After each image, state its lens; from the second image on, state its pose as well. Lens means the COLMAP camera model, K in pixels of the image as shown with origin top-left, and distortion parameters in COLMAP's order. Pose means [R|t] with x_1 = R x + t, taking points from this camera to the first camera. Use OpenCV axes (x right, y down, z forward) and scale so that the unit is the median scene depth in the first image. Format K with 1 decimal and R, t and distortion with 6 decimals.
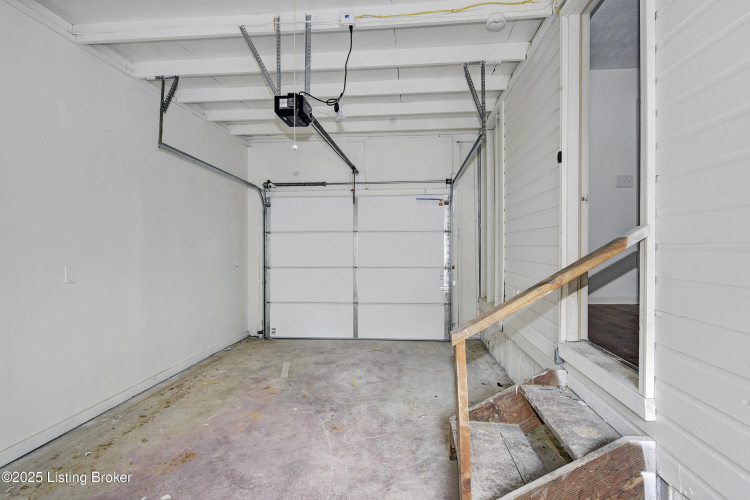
lens RADIAL K [[384.2, 0, 375.0], [0, 384.2, 249.0], [0, 0, 1]] dist [-0.000643, -0.000044]
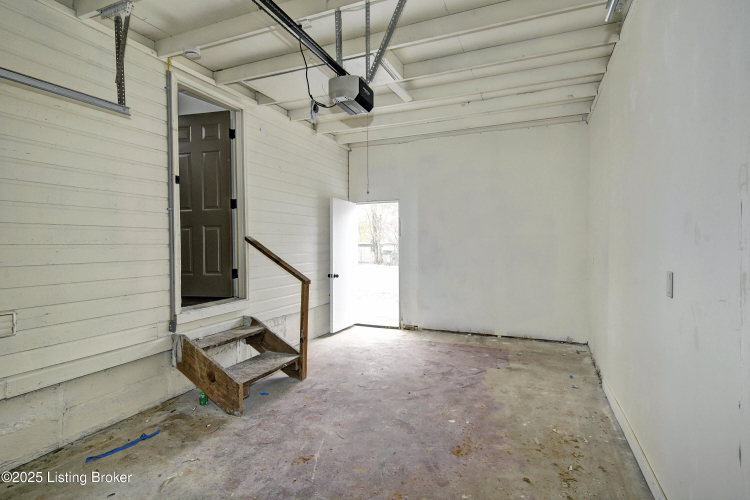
lens RADIAL K [[384.2, 0, 374.8], [0, 384.2, 249.2], [0, 0, 1]] dist [-0.000643, -0.000044]
pose [[-0.956878, 0.002835, 0.290475, -0.558258], [0.008254, 0.999814, 0.017430, -0.010604], [-0.290372, 0.019076, -0.956724, 1.967793]]
